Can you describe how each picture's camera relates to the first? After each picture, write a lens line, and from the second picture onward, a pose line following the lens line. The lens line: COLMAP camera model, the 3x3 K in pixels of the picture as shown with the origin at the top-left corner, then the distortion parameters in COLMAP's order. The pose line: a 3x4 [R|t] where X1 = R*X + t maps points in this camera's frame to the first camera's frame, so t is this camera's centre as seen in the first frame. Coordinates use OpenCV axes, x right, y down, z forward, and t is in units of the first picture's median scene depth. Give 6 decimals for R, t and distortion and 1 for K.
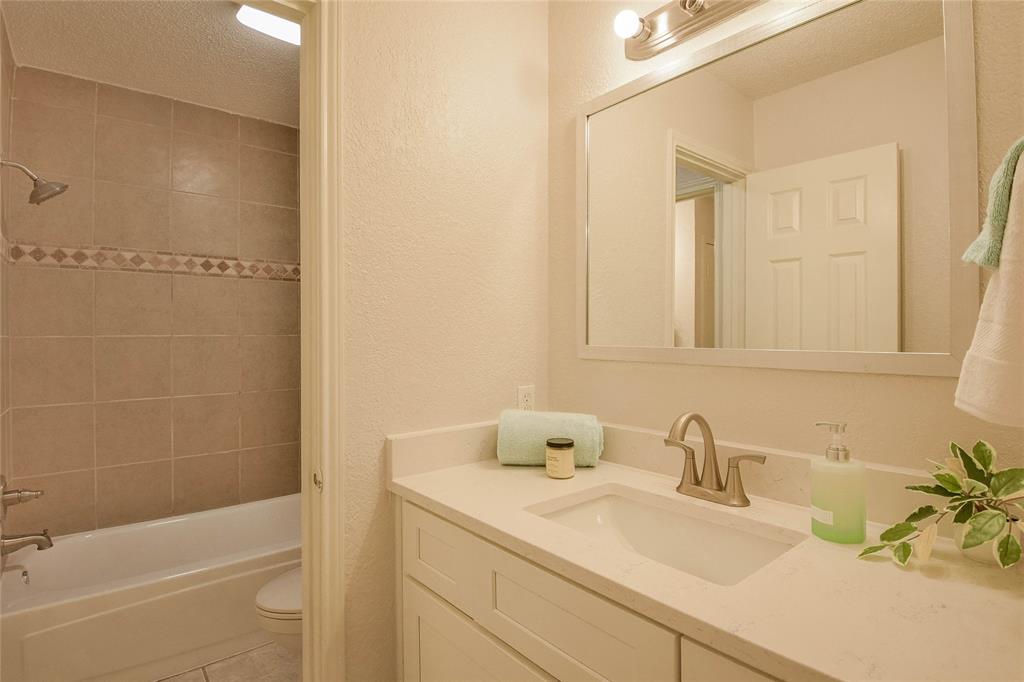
lens RADIAL K [[520.7, 0, 501.6], [0, 520.7, 337.3], [0, 0, 1]] dist [-0.009653, -0.003386]
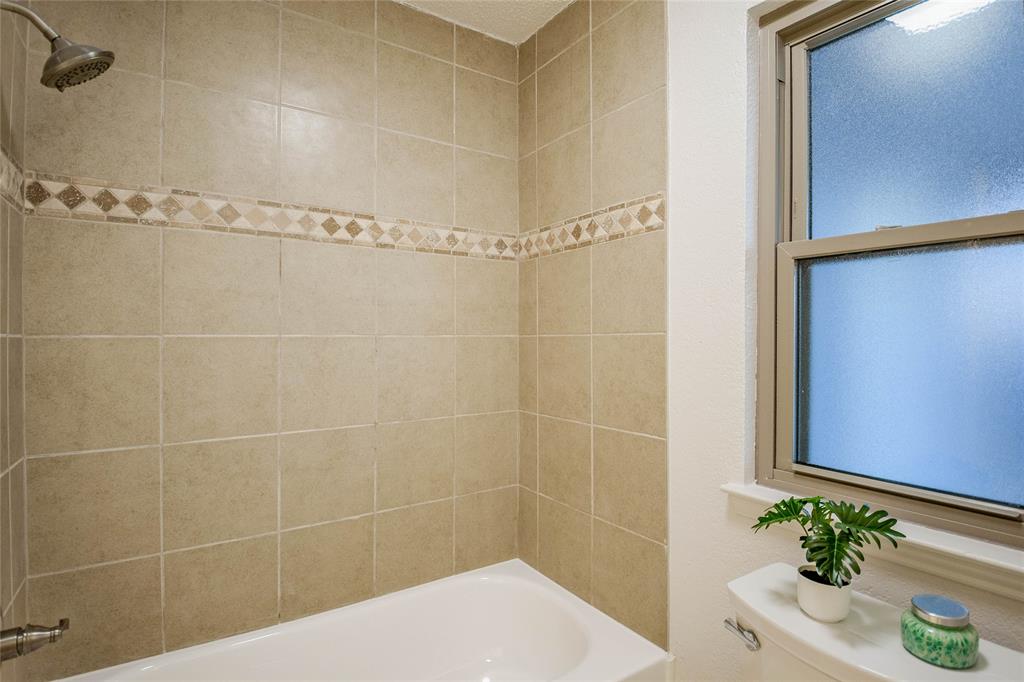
lens RADIAL K [[520.7, 0, 510.8], [0, 520.7, 339.3], [0, 0, 1]] dist [-0.009653, -0.003386]
pose [[0.995827, 0.007022, -0.090986, -0.308355], [-0.006873, 0.999974, 0.001950, -0.002328], [0.090997, -0.001316, 0.995850, 0.411055]]
